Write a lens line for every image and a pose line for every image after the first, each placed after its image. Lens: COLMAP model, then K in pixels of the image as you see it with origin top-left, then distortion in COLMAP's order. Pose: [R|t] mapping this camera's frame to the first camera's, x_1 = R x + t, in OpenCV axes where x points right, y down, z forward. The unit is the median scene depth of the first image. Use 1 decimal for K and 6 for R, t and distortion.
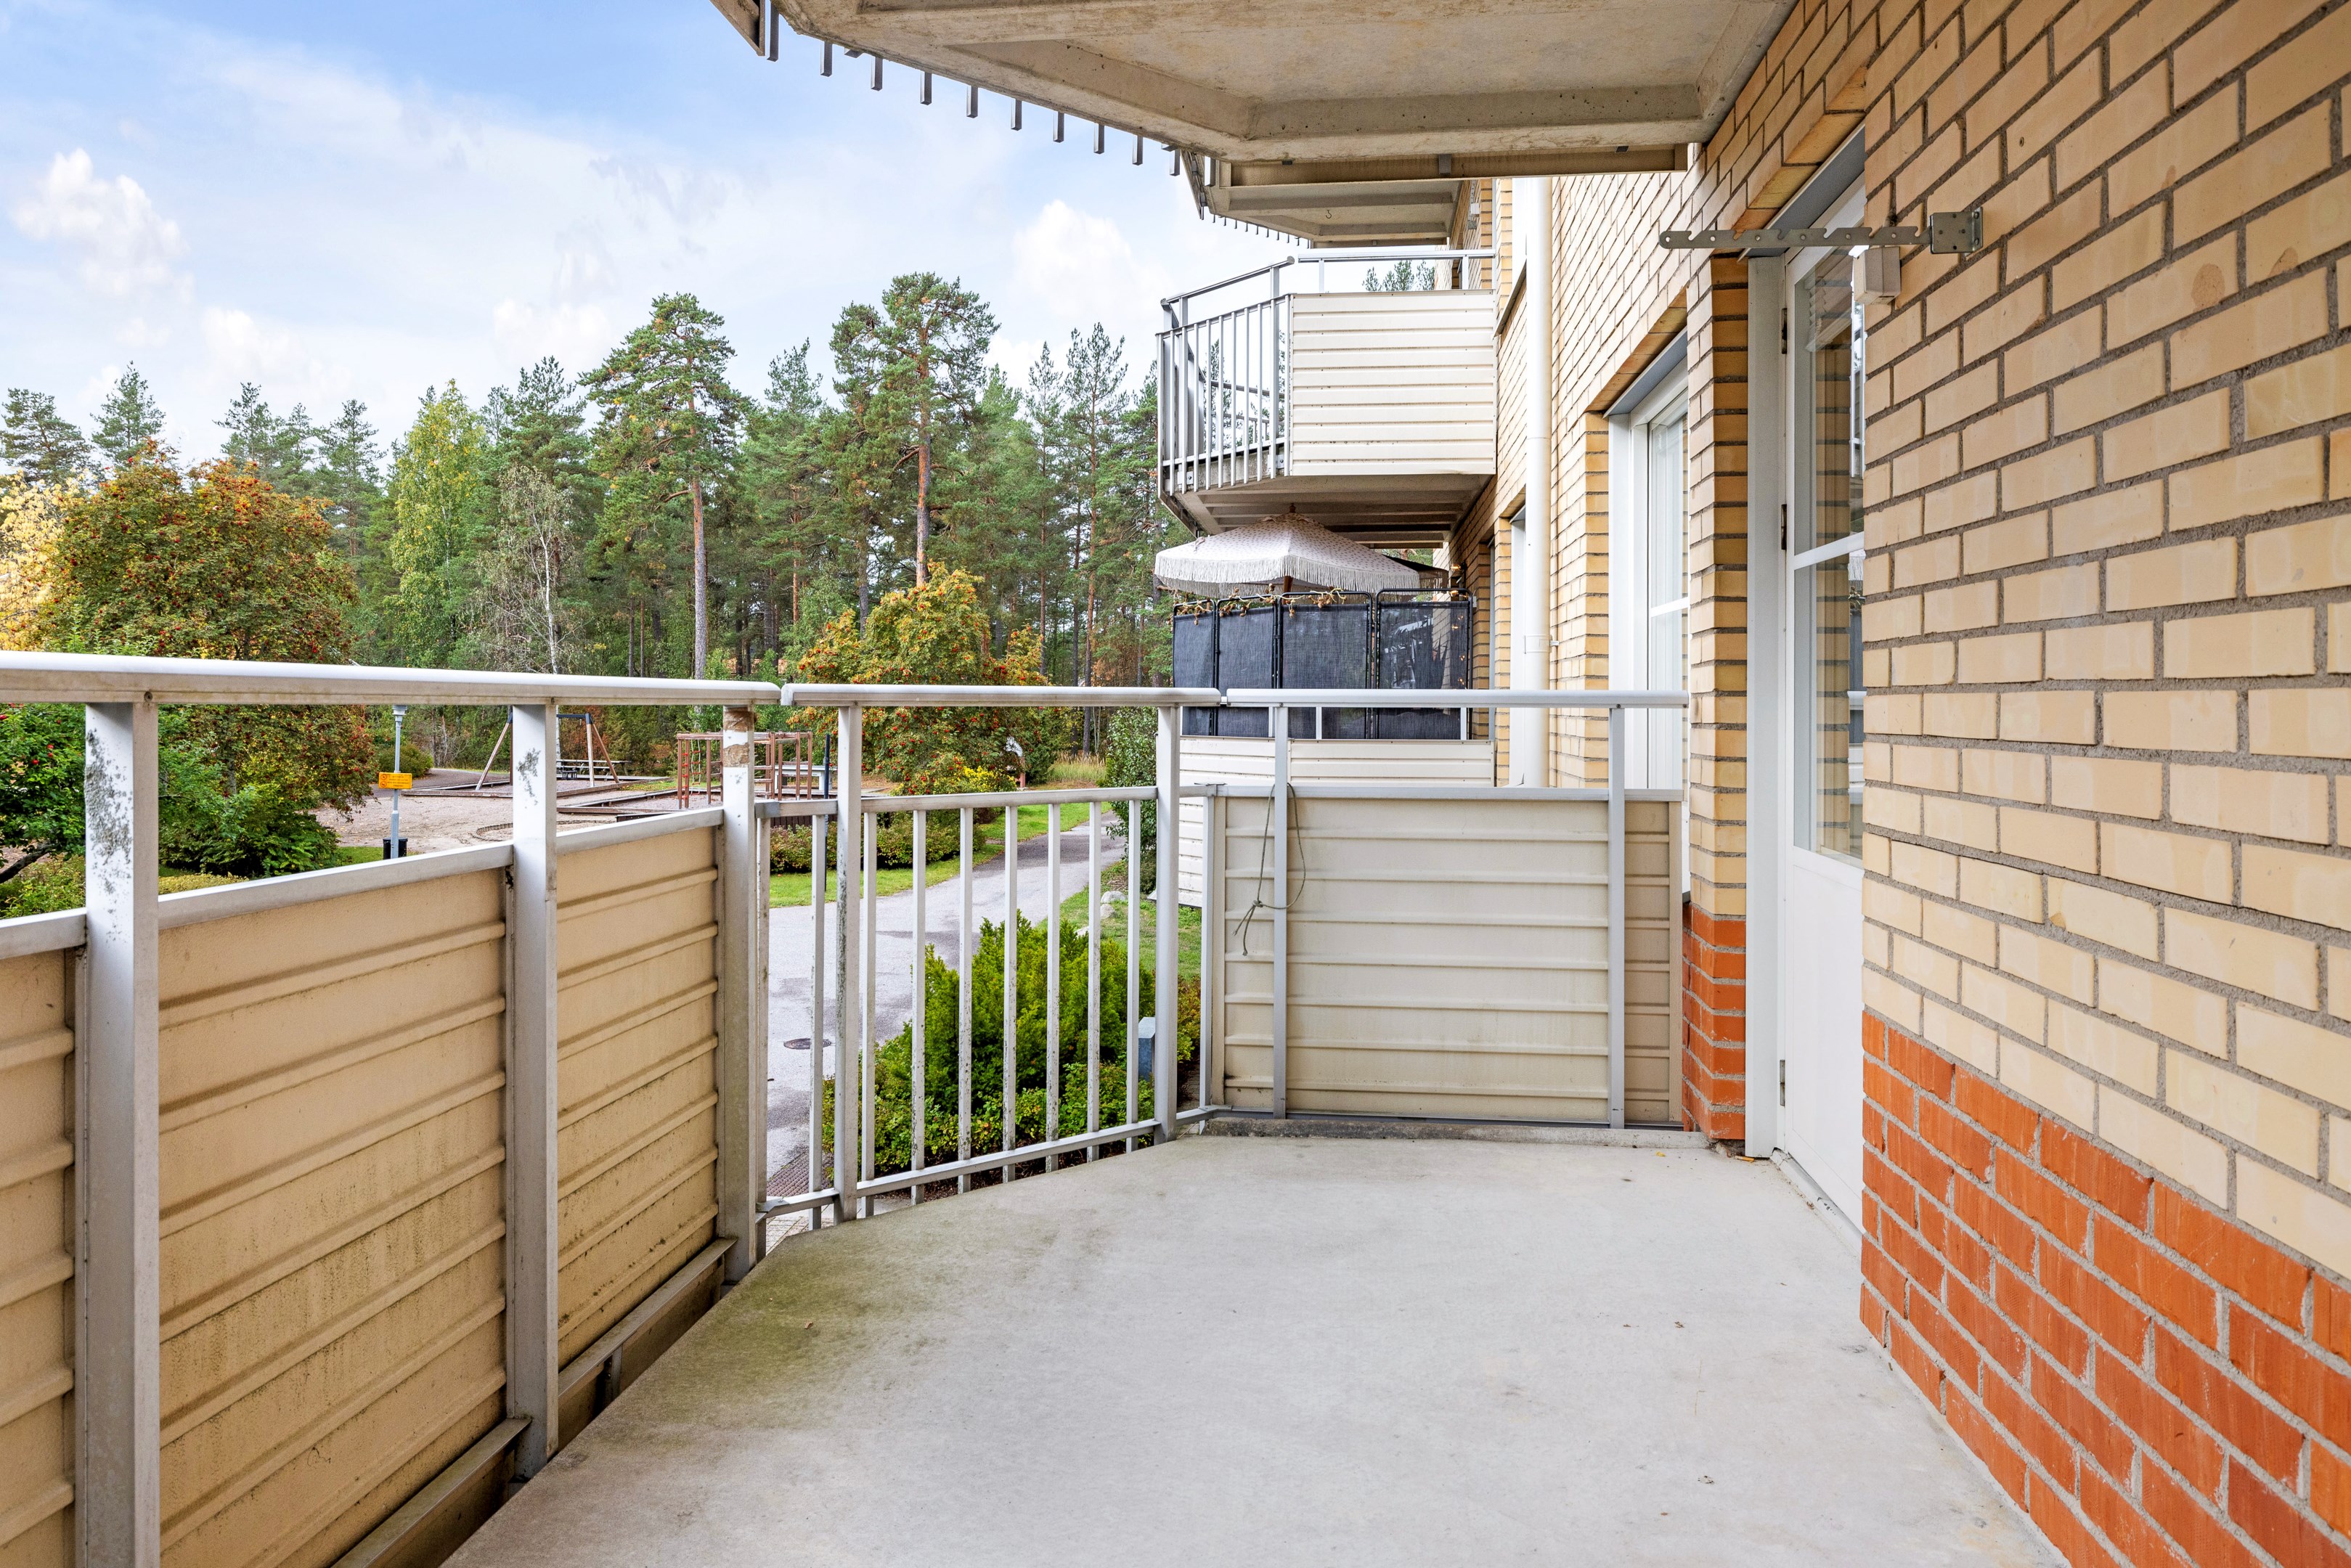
lens RADIAL K [[1559.7, 0, 1212.2], [0, 1559.7, 733.7], [0, 0, 1]] dist [-0.002895, 0.002030]
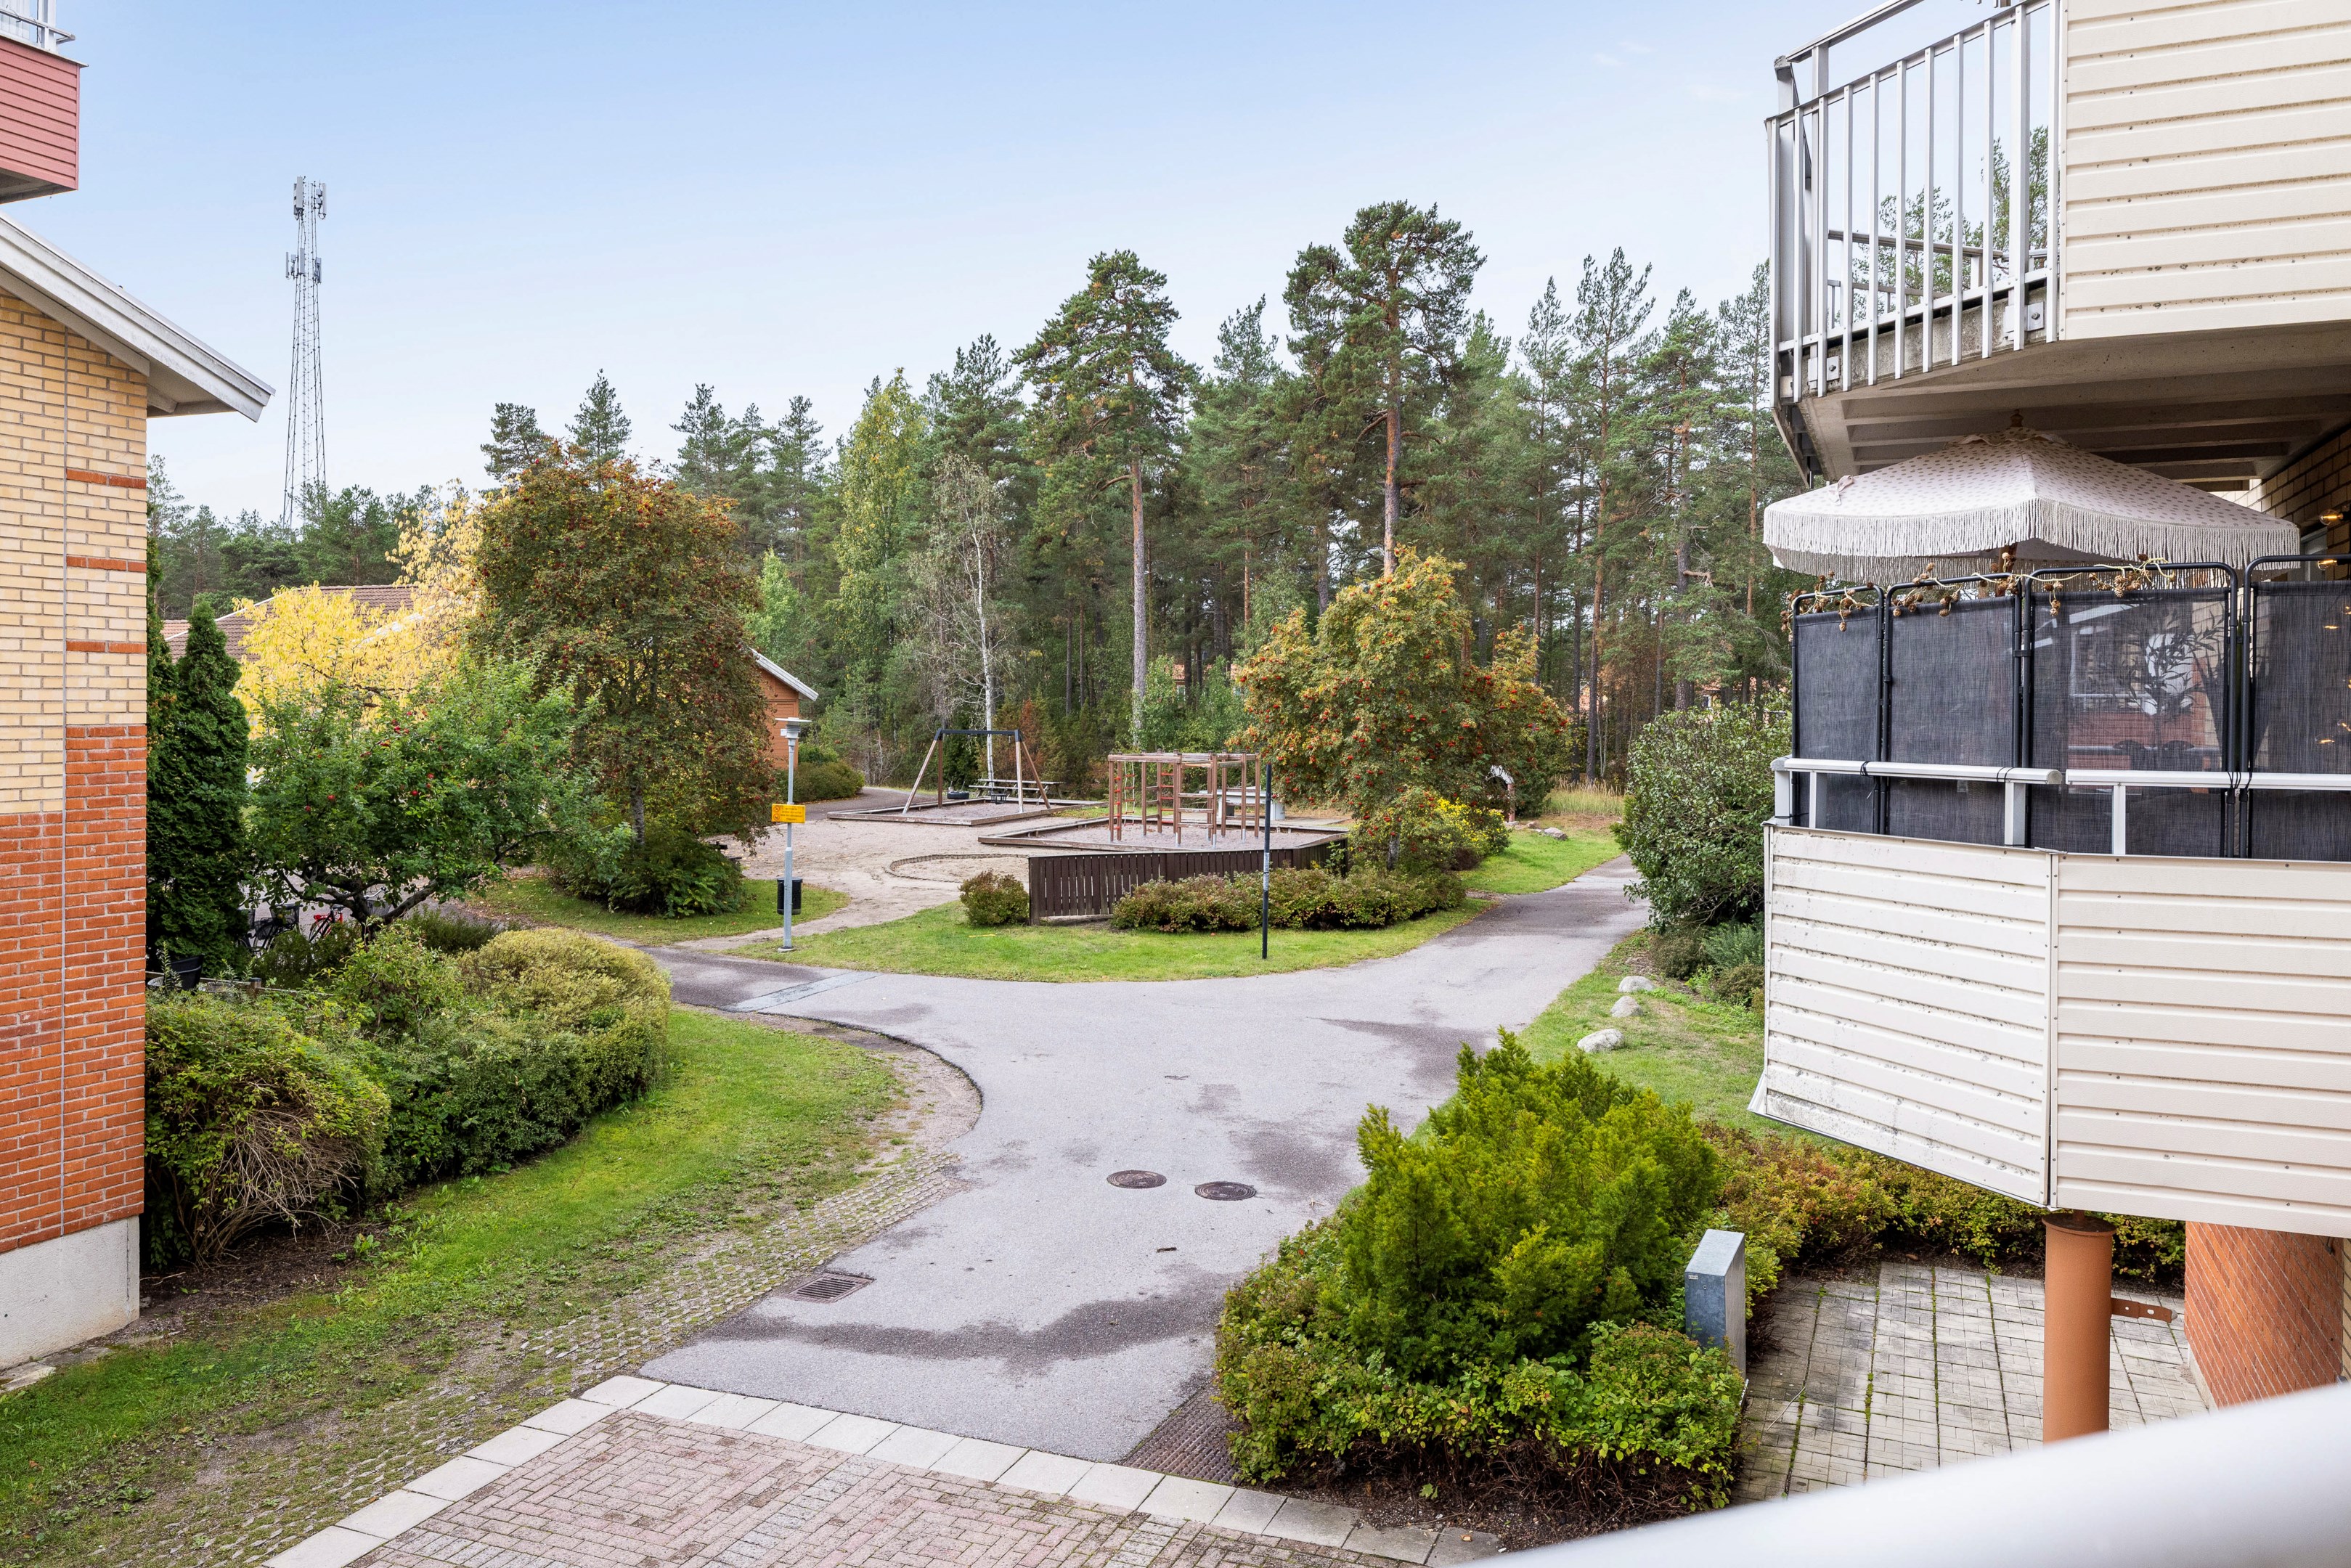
lens RADIAL K [[1686.0, 0, 1181.7], [0, 1686.0, 713.1], [0, 0, 1]] dist [0.000145, -0.001458]
pose [[0.951734, 0.001444, -0.306921, -0.015335], [-0.005903, 0.999890, -0.013599, -0.009462], [0.306867, 0.014755, 0.951638, 0.108215]]
